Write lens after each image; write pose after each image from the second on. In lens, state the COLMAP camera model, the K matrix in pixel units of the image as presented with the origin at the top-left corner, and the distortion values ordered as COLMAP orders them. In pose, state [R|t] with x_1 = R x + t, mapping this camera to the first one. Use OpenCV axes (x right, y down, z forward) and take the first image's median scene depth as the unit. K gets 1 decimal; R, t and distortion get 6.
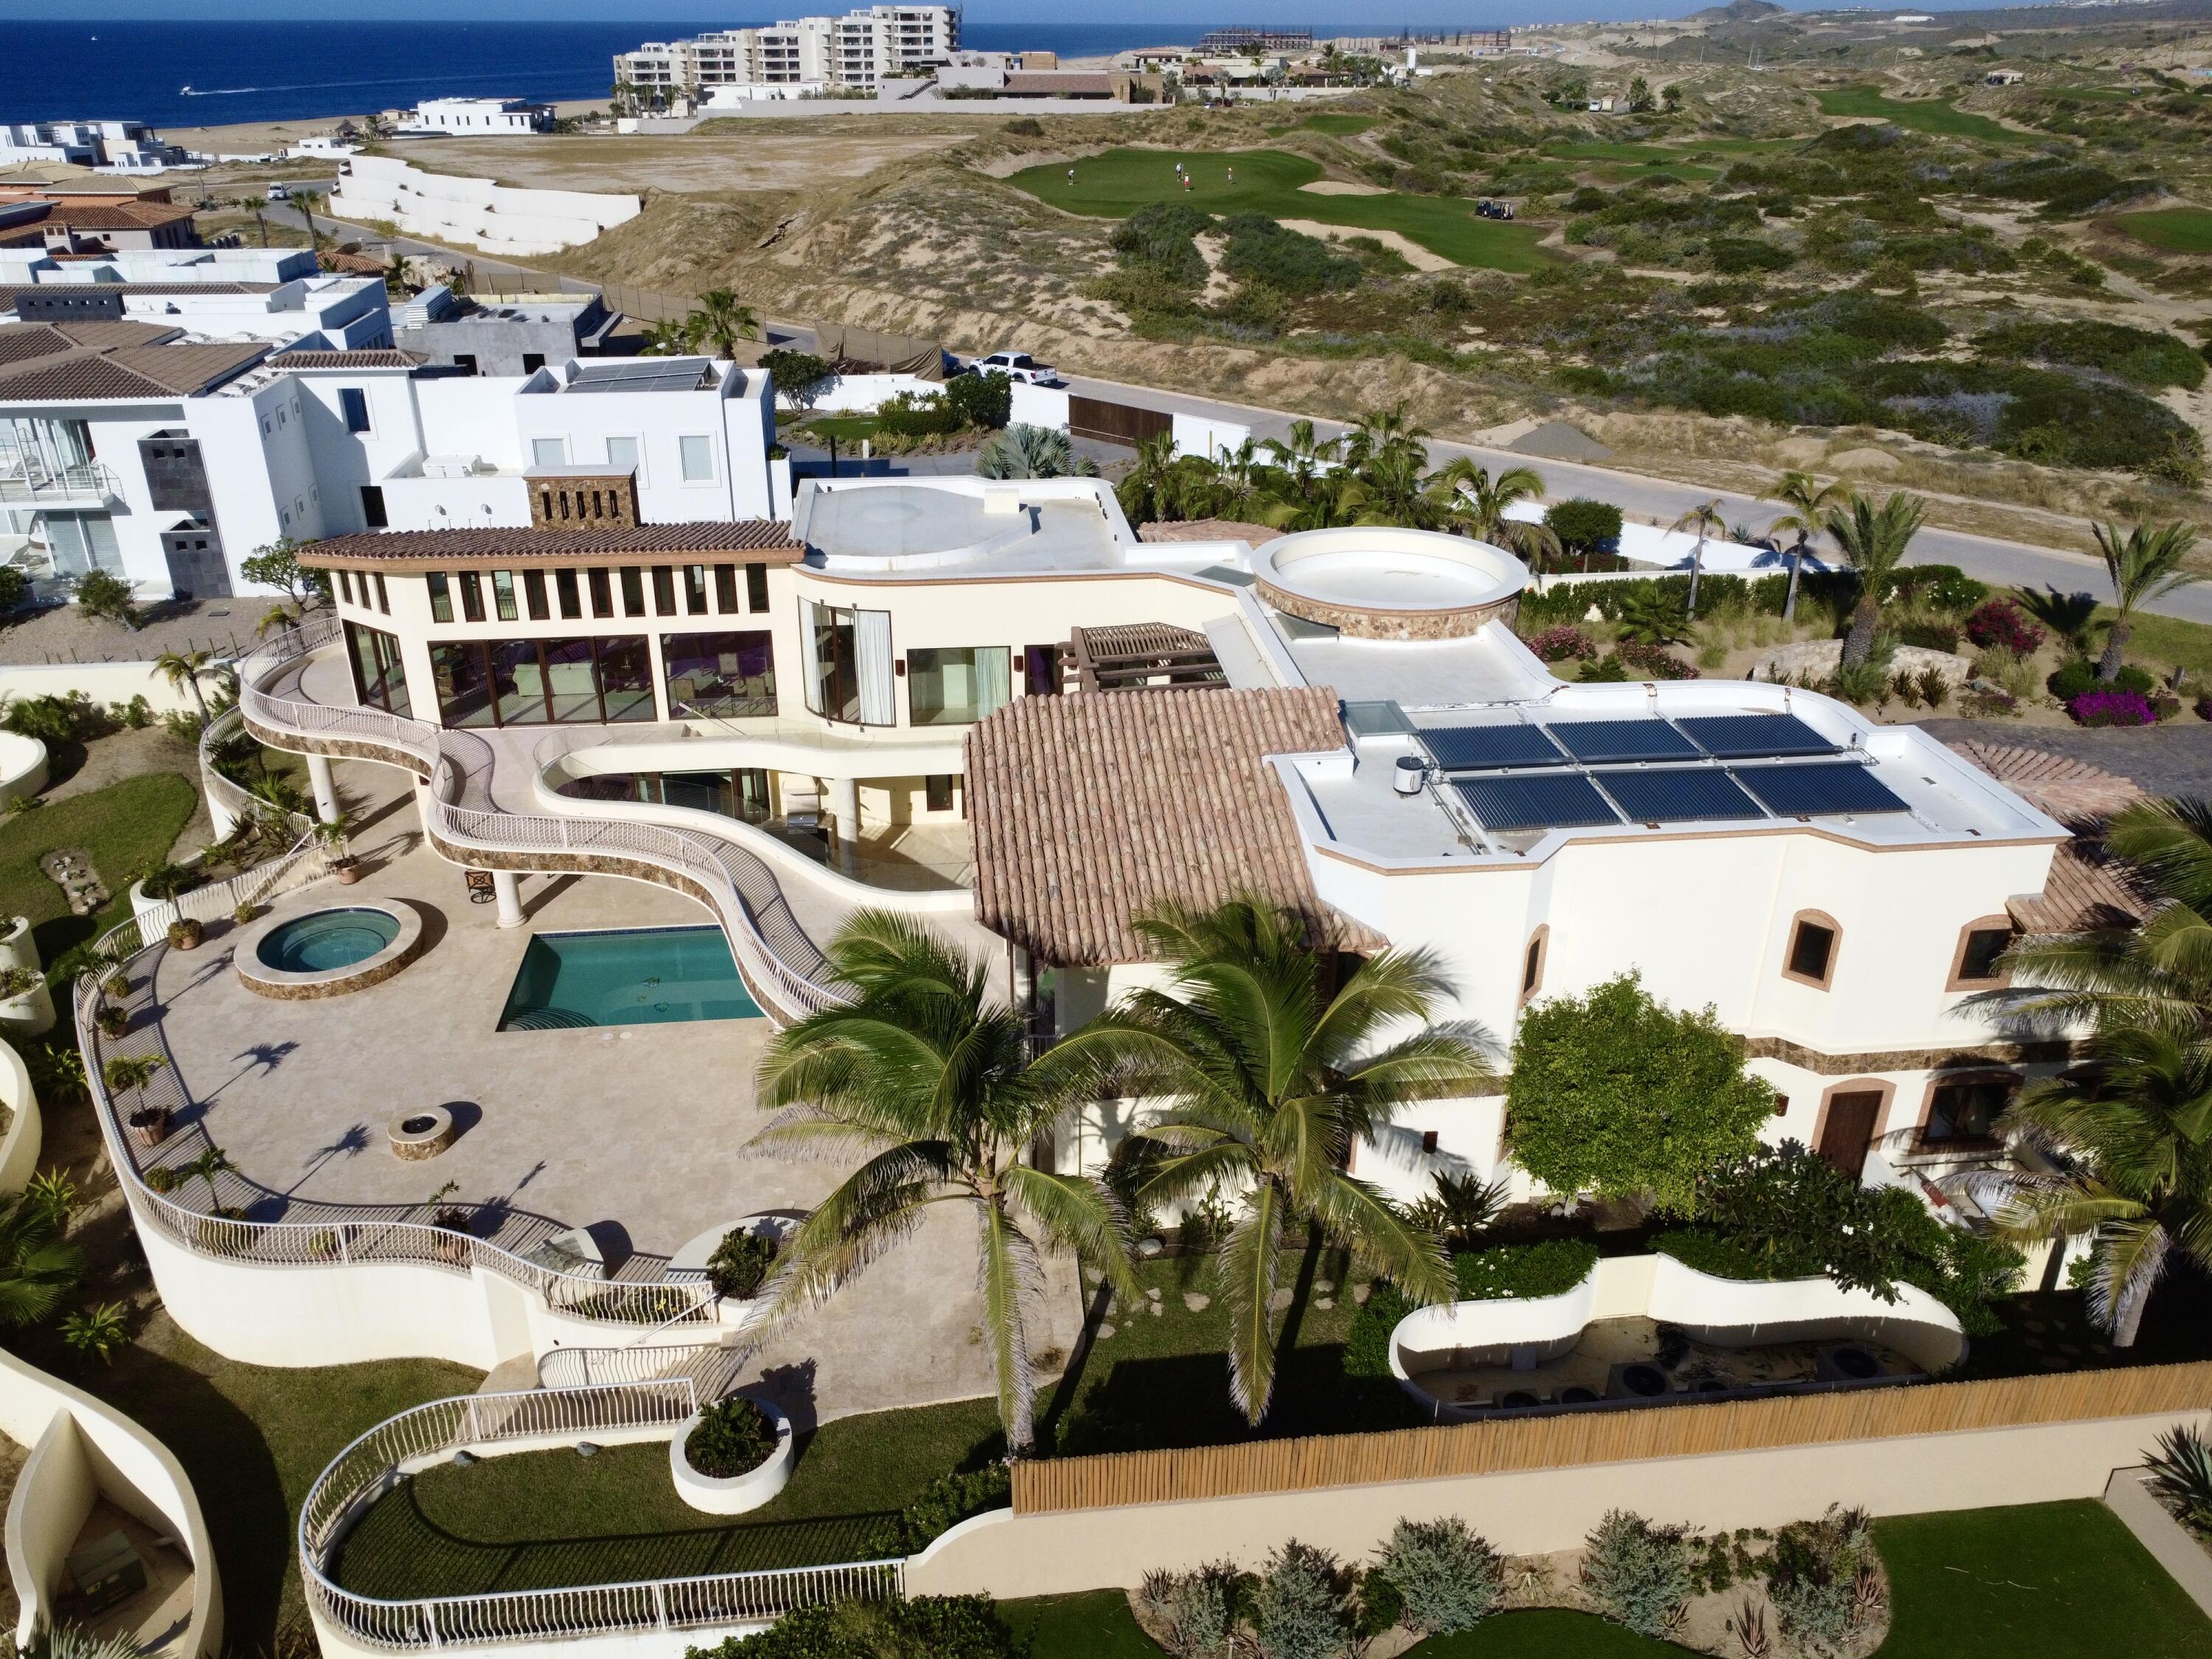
lens RADIAL K [[1675.0, 0, 1103.2], [0, 1675.0, 824.4], [0, 0, 1]] dist [-0.004386, 0.009925]
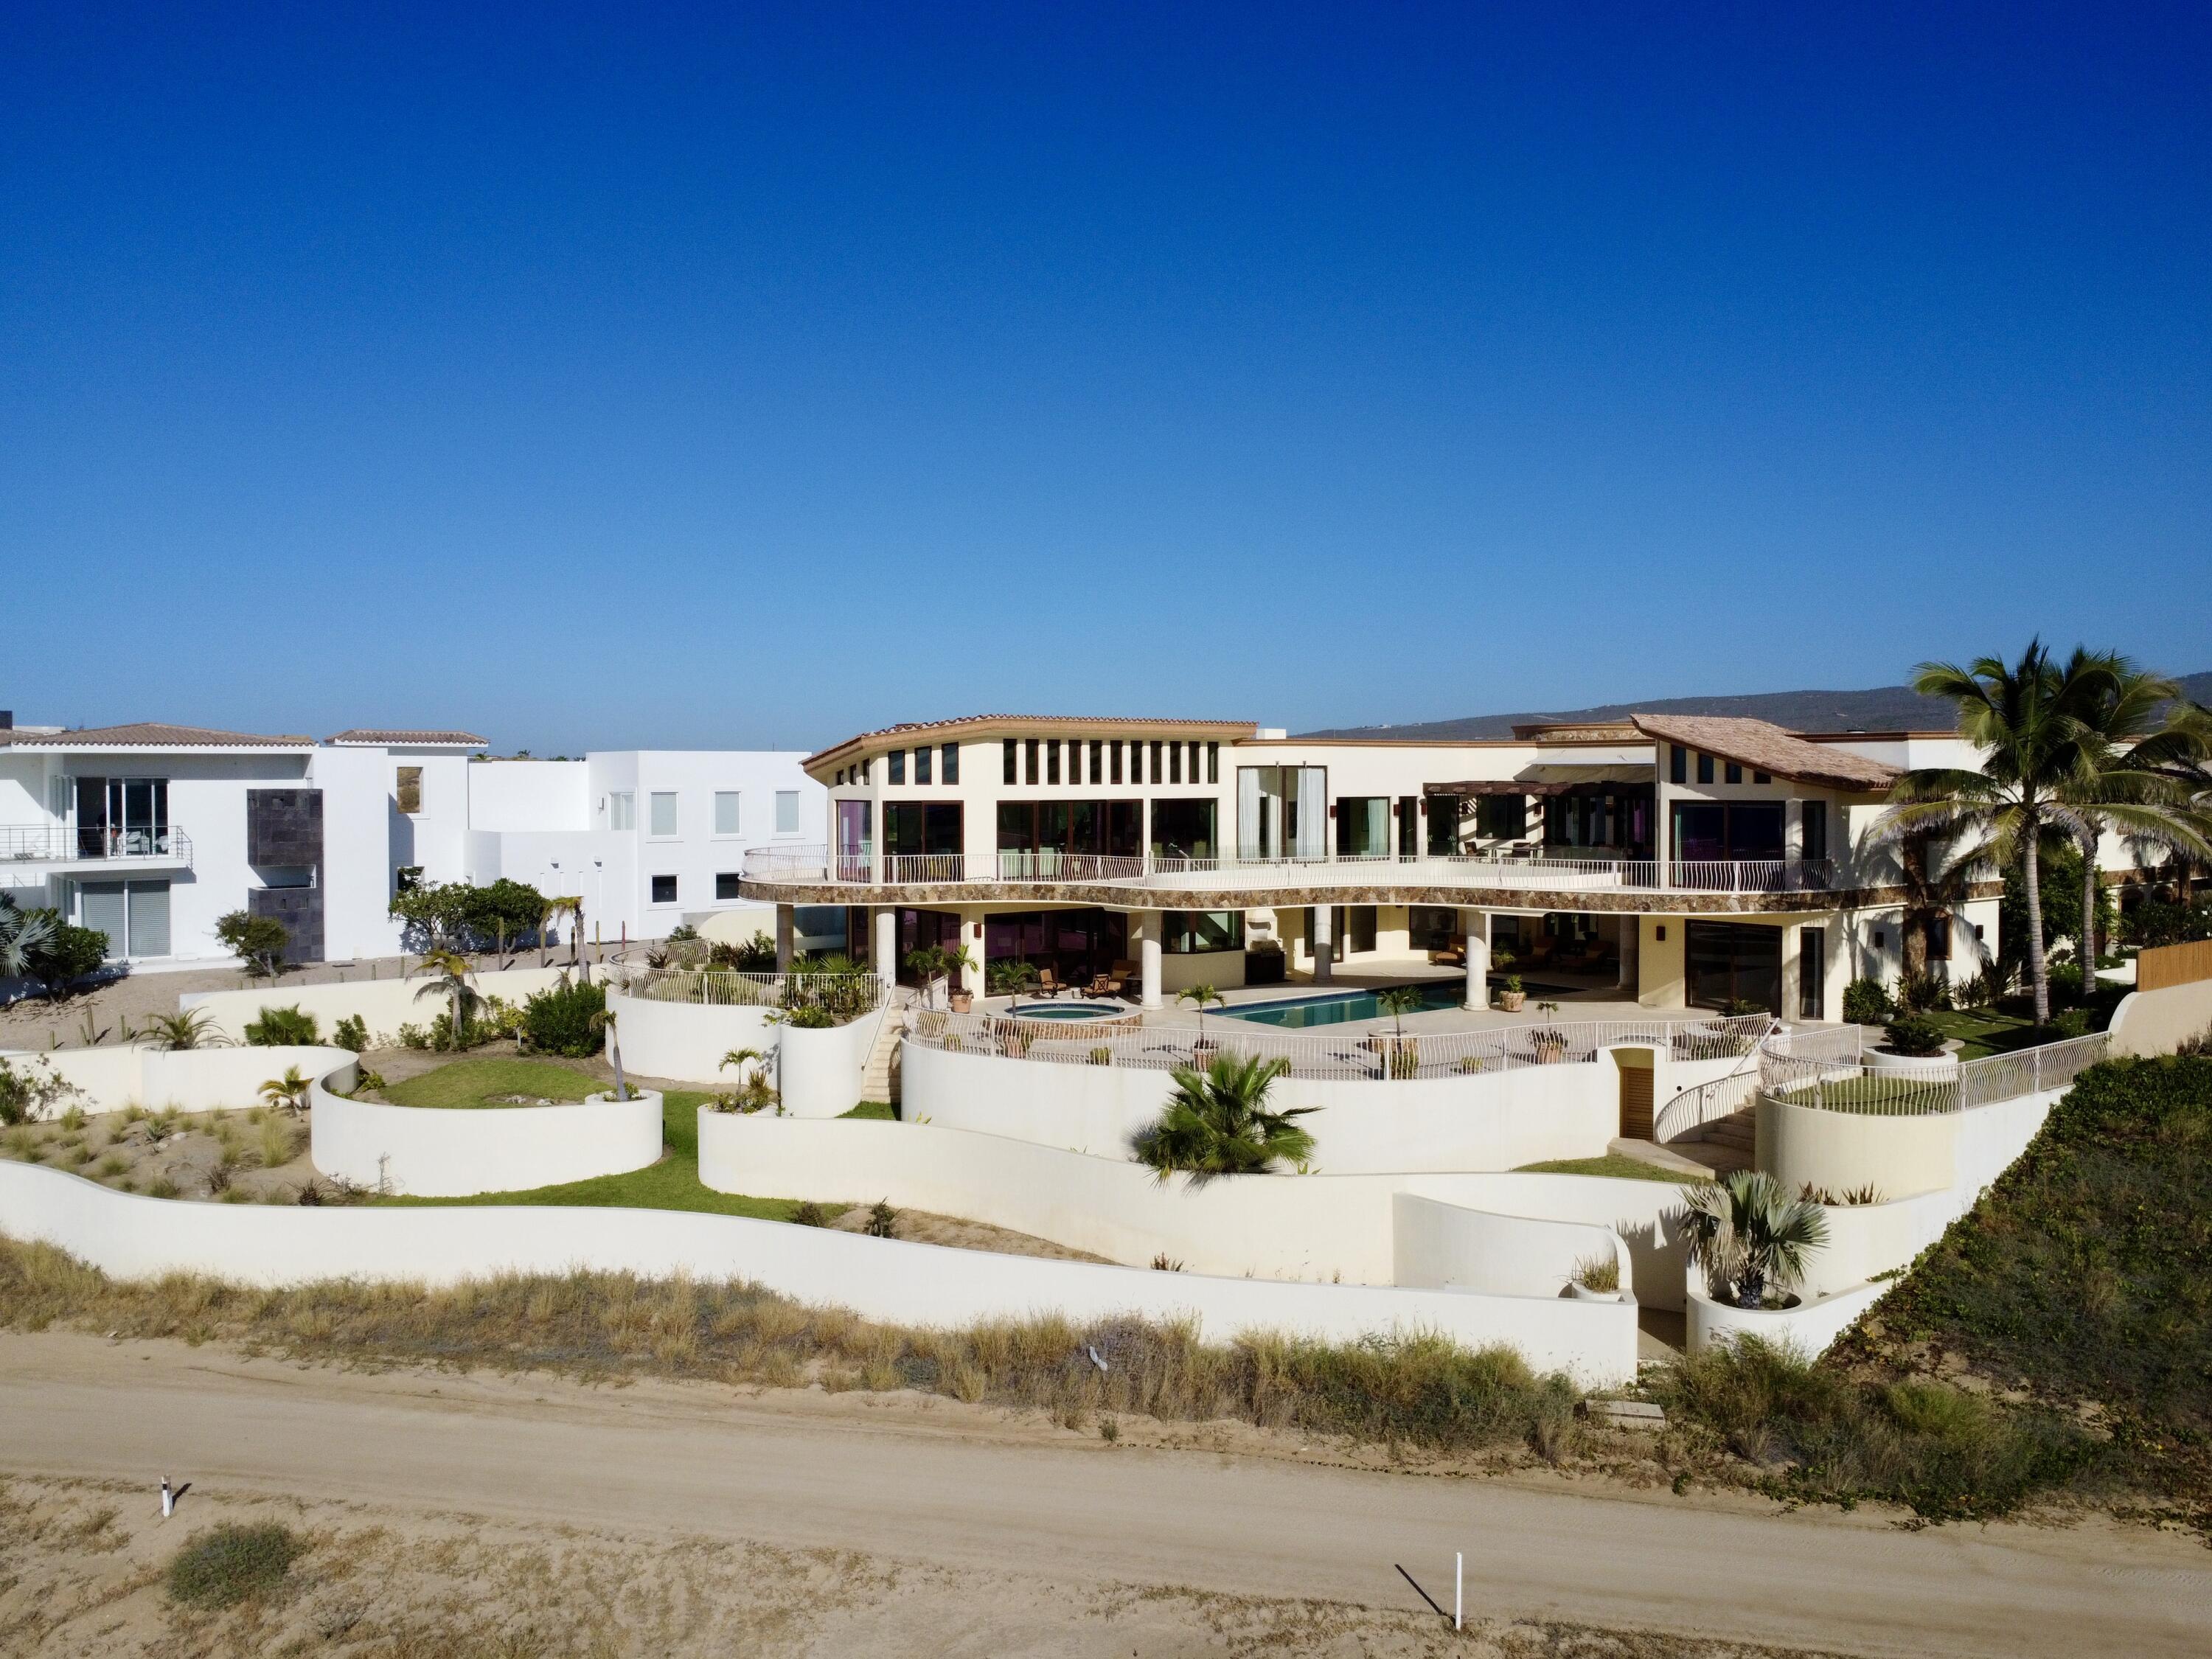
lens RADIAL K [[1675.0, 0, 1100.9], [0, 1675.0, 828.4], [0, 0, 1]] dist [-0.004386, 0.009925]
pose [[0.858235, -0.022887, 0.512747, -0.918082], [0.230140, 0.910108, -0.344584, 0.315095], [-0.458769, 0.413738, 0.786354, 0.072599]]
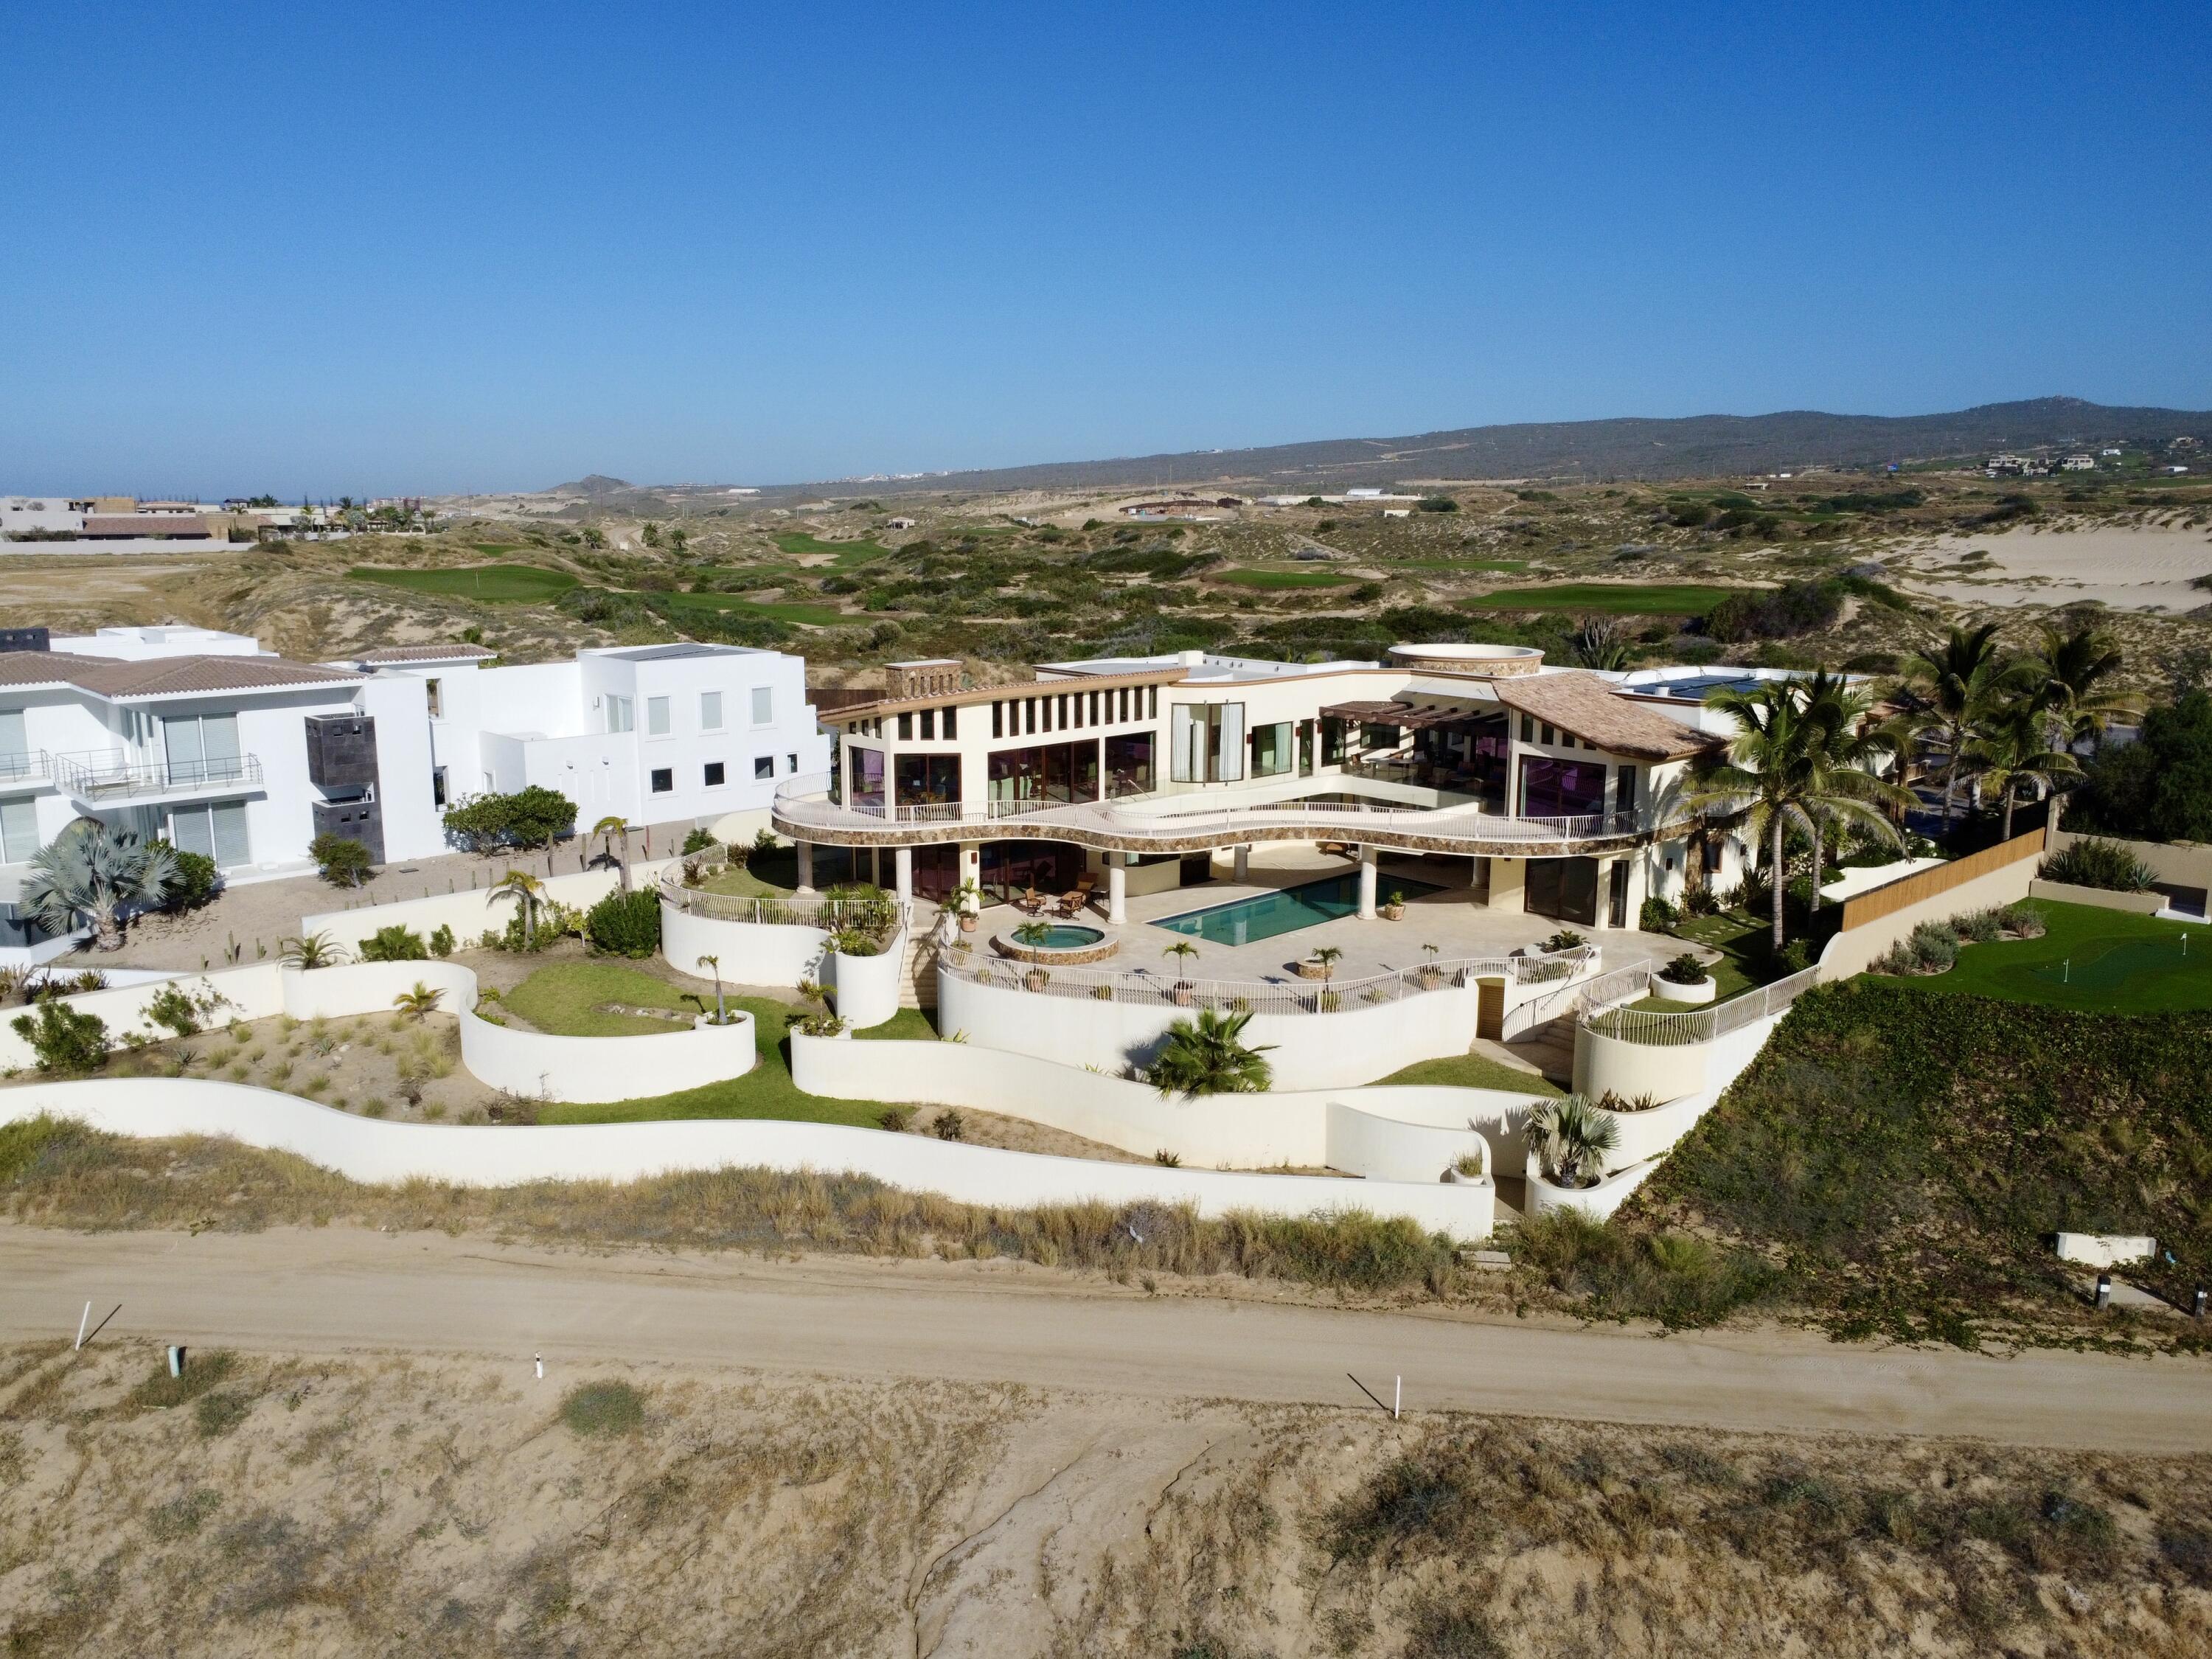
lens RADIAL K [[1675.0, 0, 1105.6], [0, 1675.0, 832.1], [0, 0, 1]] dist [-0.004386, 0.009925]
pose [[0.799899, -0.120491, 0.587914, -1.144889], [0.262520, 0.951191, -0.162233, 0.206359], [-0.539671, 0.284109, 0.792488, -0.149106]]
